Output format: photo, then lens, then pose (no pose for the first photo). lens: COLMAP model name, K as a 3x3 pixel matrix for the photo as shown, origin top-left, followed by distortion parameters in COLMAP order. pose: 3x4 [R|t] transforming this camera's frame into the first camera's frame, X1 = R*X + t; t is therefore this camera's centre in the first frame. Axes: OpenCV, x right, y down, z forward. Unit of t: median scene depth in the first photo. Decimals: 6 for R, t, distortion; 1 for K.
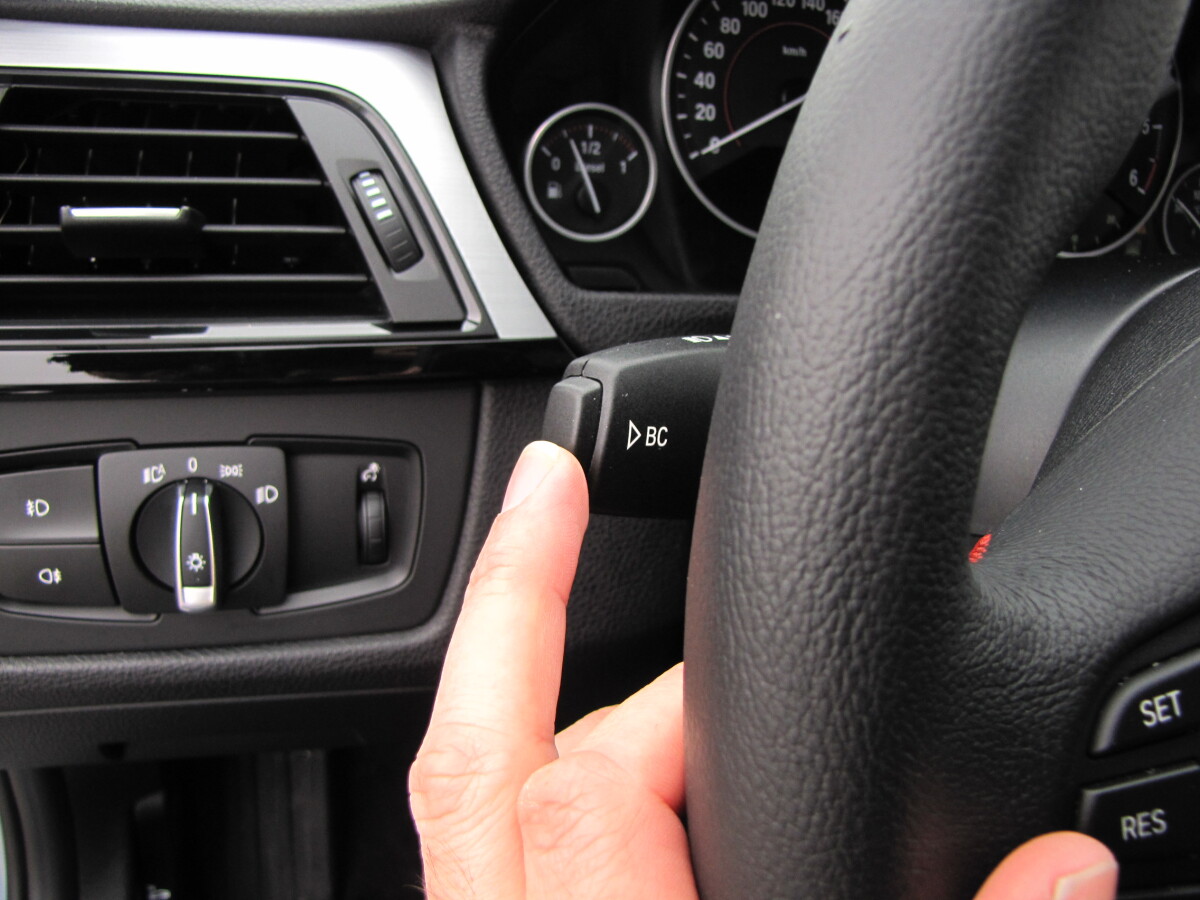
lens RADIAL K [[1029.8, 0, 604.8], [0, 1029.8, 427.0], [0, 0, 1]] dist [-0.180250, 0.176062]
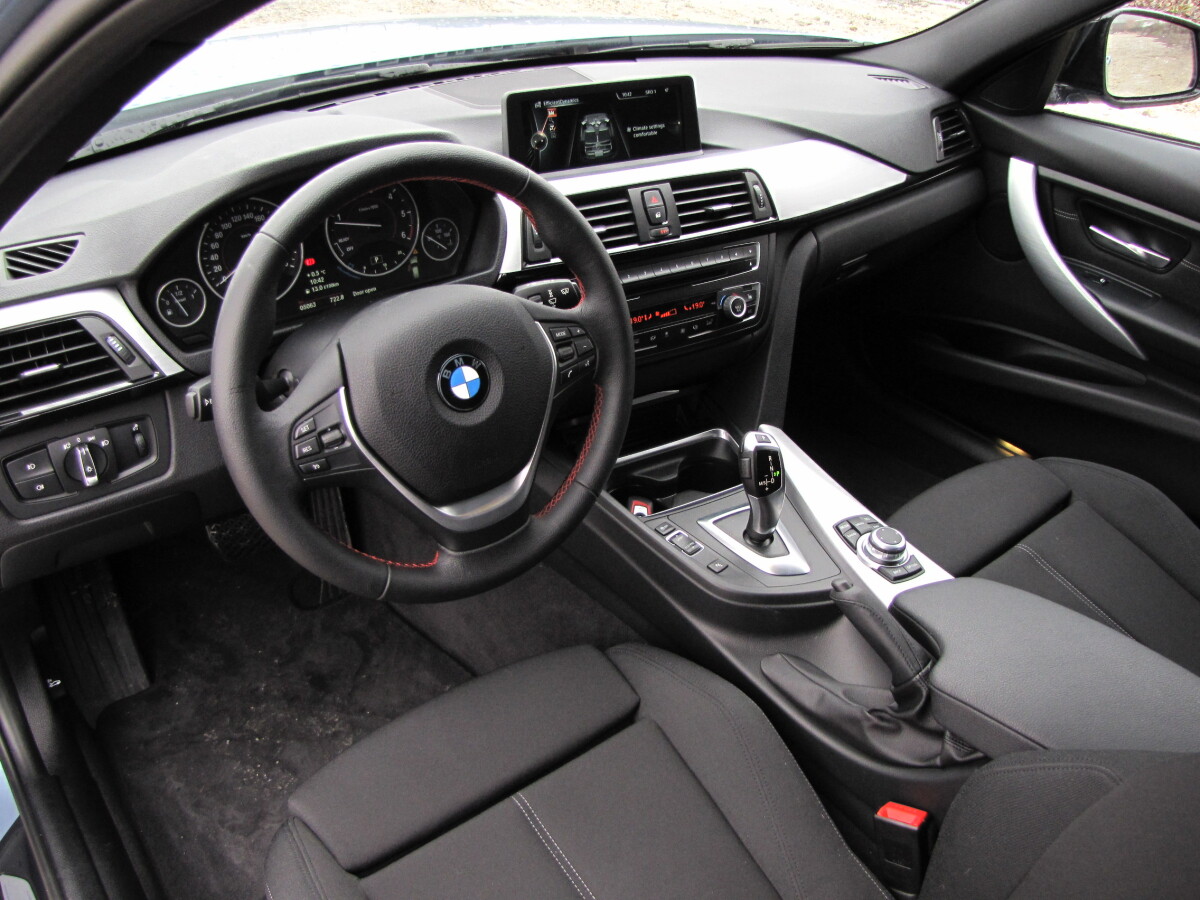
lens RADIAL K [[1029.8, 0, 604.8], [0, 1029.8, 427.0], [0, 0, 1]] dist [-0.180250, 0.176062]
pose [[0.923453, -0.258818, 0.283280, 0.235504], [0.219741, 0.961923, 0.162535, -0.140897], [-0.314561, -0.087845, 0.945164, -2.402132]]
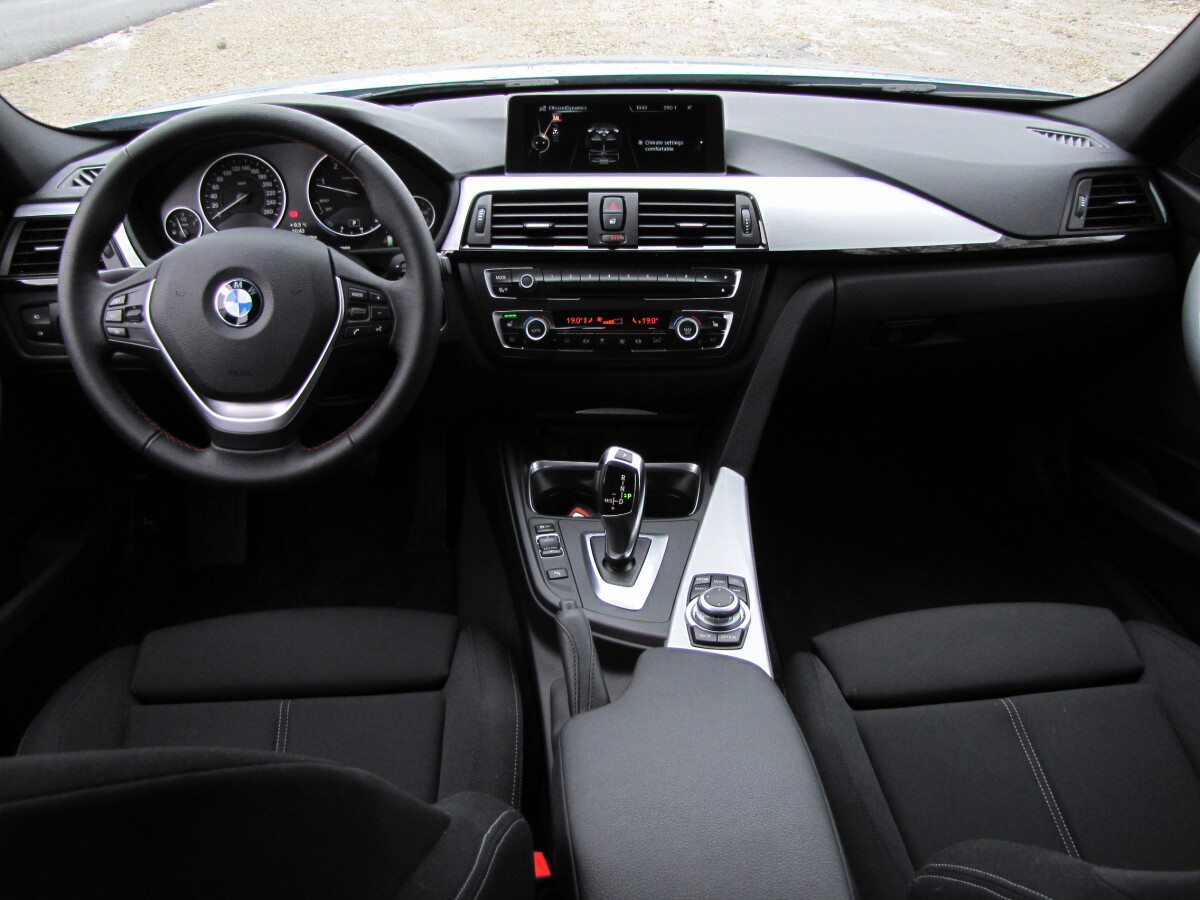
lens RADIAL K [[1029.8, 0, 604.8], [0, 1029.8, 427.0], [0, 0, 1]] dist [-0.180250, 0.176062]
pose [[0.973362, -0.012228, -0.228946, 2.722582], [0.016767, 0.999699, 0.017890, 0.508650], [0.228659, -0.021252, 0.973275, -2.548016]]
